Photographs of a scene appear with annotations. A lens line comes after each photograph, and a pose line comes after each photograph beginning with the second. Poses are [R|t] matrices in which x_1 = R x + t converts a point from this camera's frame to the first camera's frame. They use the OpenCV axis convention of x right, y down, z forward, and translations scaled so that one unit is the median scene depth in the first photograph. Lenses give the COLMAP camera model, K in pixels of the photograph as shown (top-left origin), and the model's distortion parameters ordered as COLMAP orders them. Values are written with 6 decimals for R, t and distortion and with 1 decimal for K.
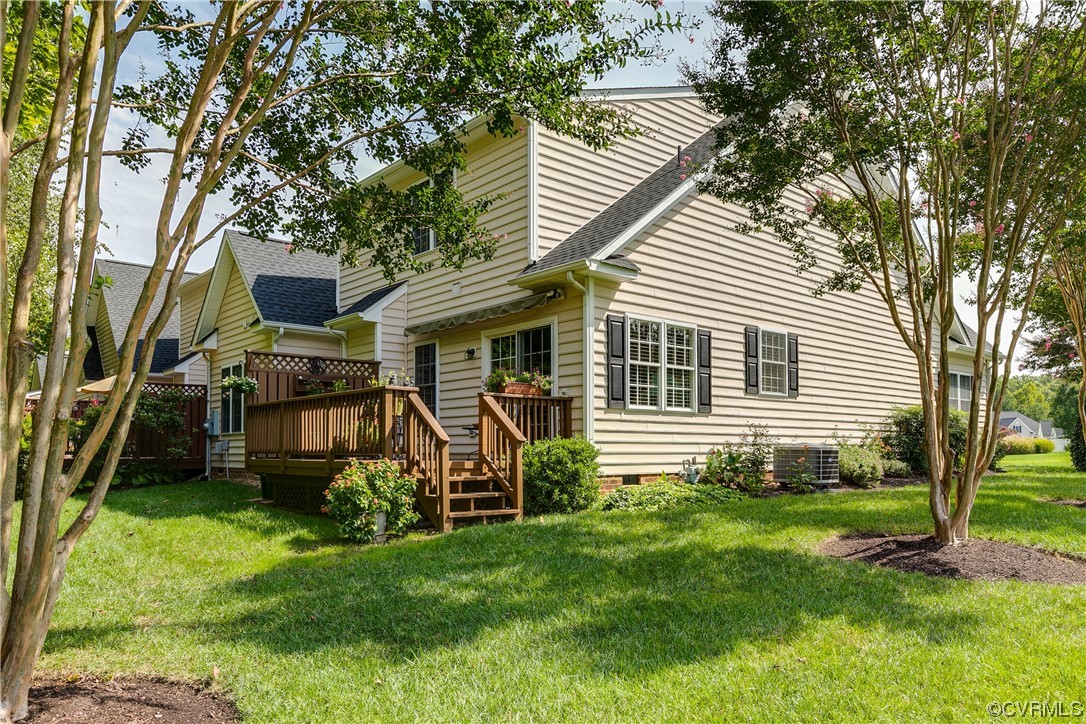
lens RADIAL K [[712.7, 0, 543.0], [0, 712.7, 362.0], [0, 0, 1]] dist [0.001082, -0.001035]
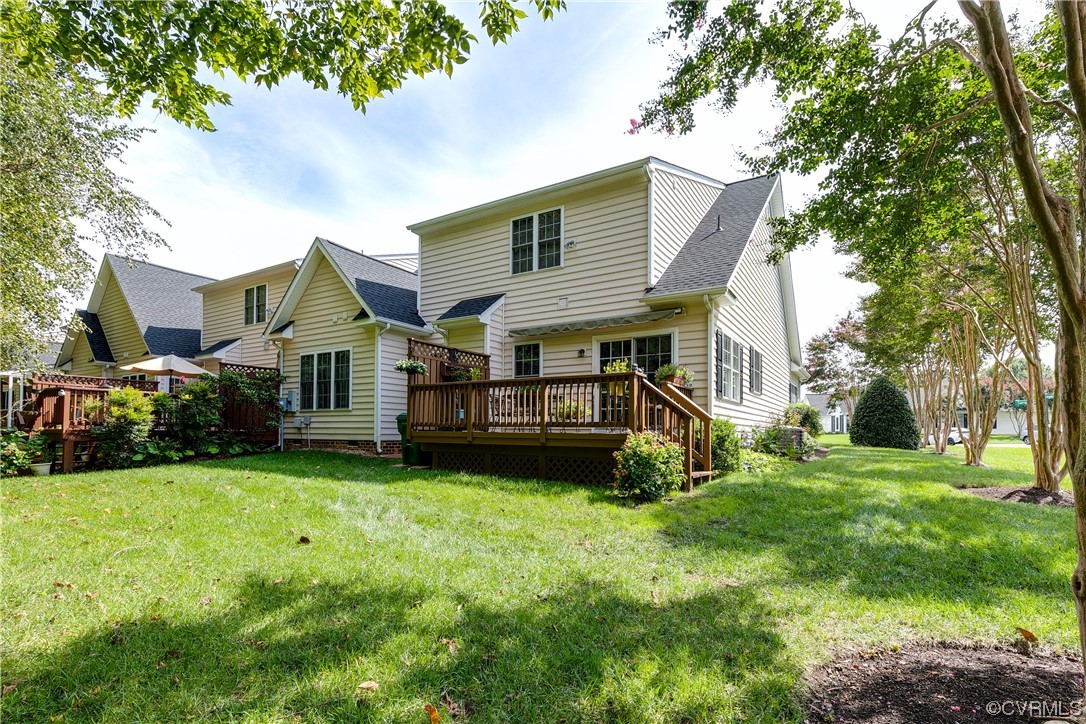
lens RADIAL K [[487.5, 0, 543.0], [0, 487.5, 362.0], [0, 0, 1]] dist [0.002136, 0.000689]
pose [[0.958742, 0.054580, 0.278990, -0.397127], [-0.048685, 0.998421, -0.028022, 0.032004], [-0.280079, 0.013283, 0.959885, 0.156208]]
